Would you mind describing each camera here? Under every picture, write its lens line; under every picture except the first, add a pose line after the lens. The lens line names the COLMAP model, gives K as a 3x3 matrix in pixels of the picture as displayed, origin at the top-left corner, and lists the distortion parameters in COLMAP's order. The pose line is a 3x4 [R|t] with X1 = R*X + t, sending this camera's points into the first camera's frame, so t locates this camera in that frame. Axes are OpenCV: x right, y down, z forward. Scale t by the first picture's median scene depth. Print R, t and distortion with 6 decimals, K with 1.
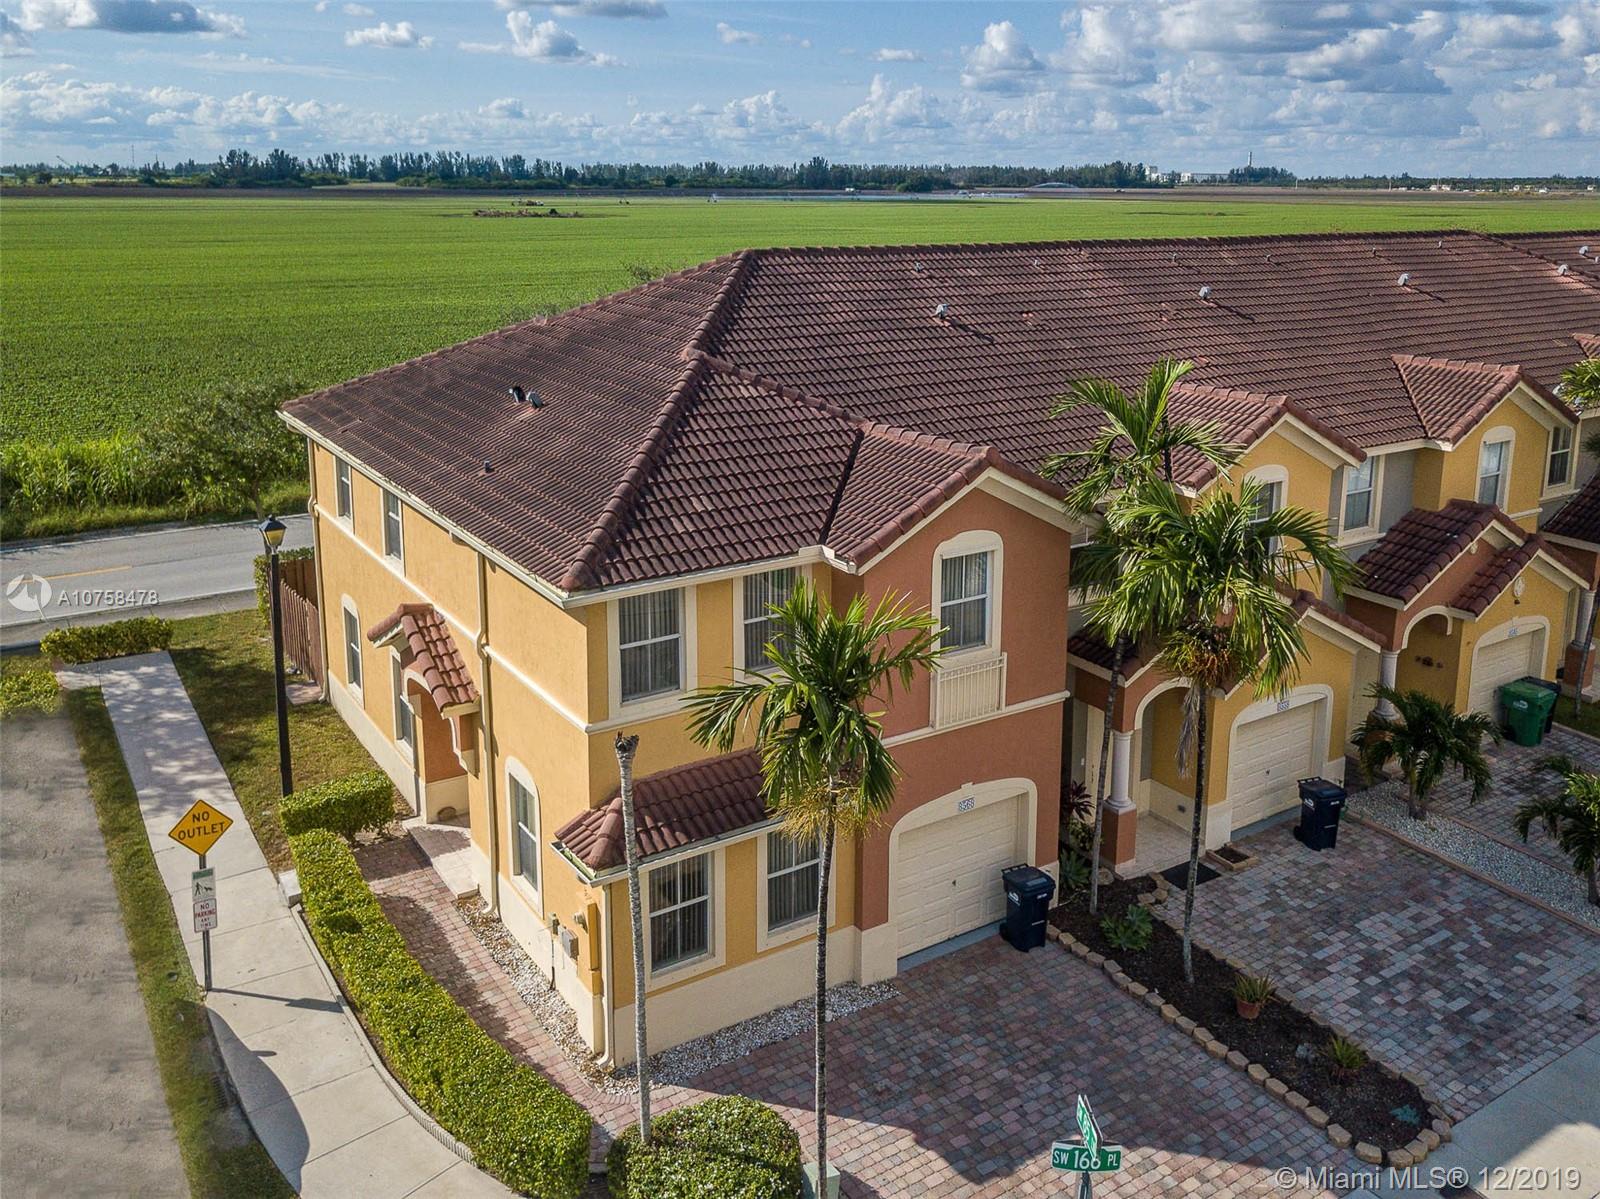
lens RADIAL K [[1361.0, 0, 828.7], [0, 1361.0, 432.6], [0, 0, 1]] dist [0.006276, -0.000186]
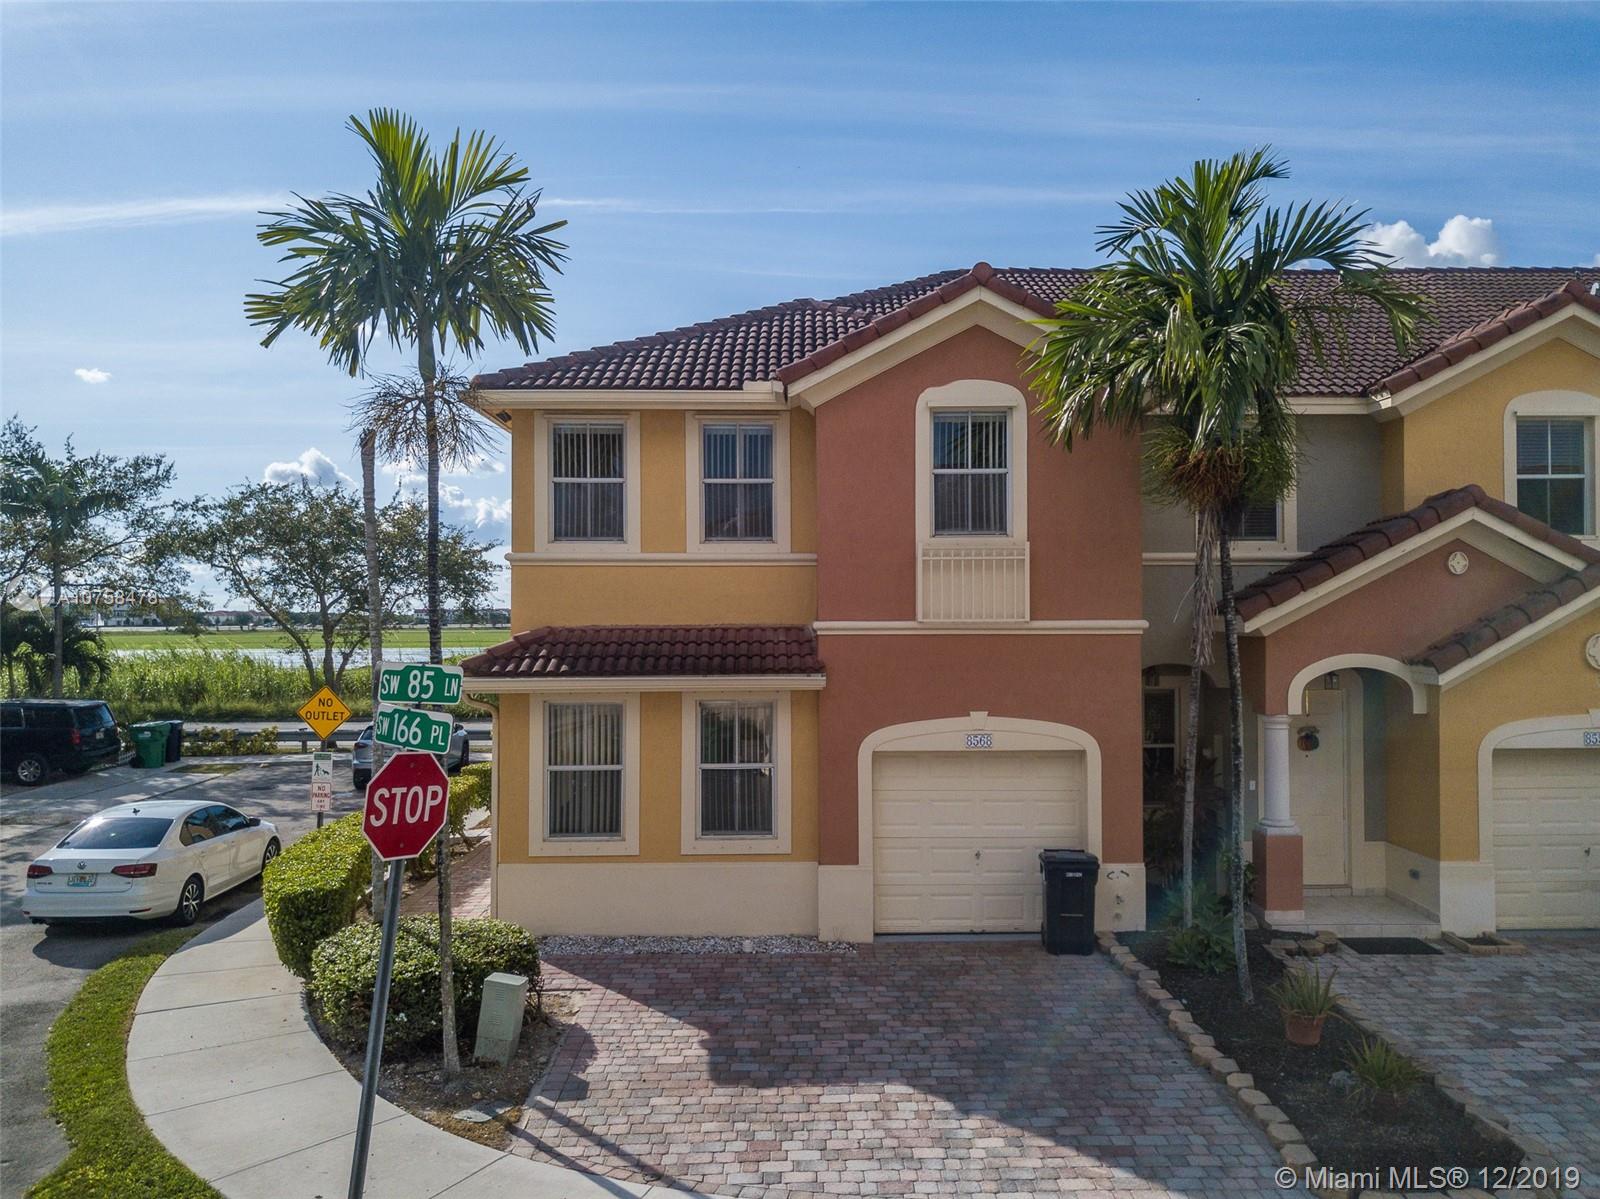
lens RADIAL K [[1234.9, 0, 800.0], [0, 1234.9, 599.5], [0, 0, 1]] dist [0.008921, 0.006763]
pose [[0.840520, -0.018870, -0.541452, 0.385588], [-0.089711, 0.980749, -0.173443, 0.313097], [0.534302, 0.194357, 0.822647, 0.328013]]
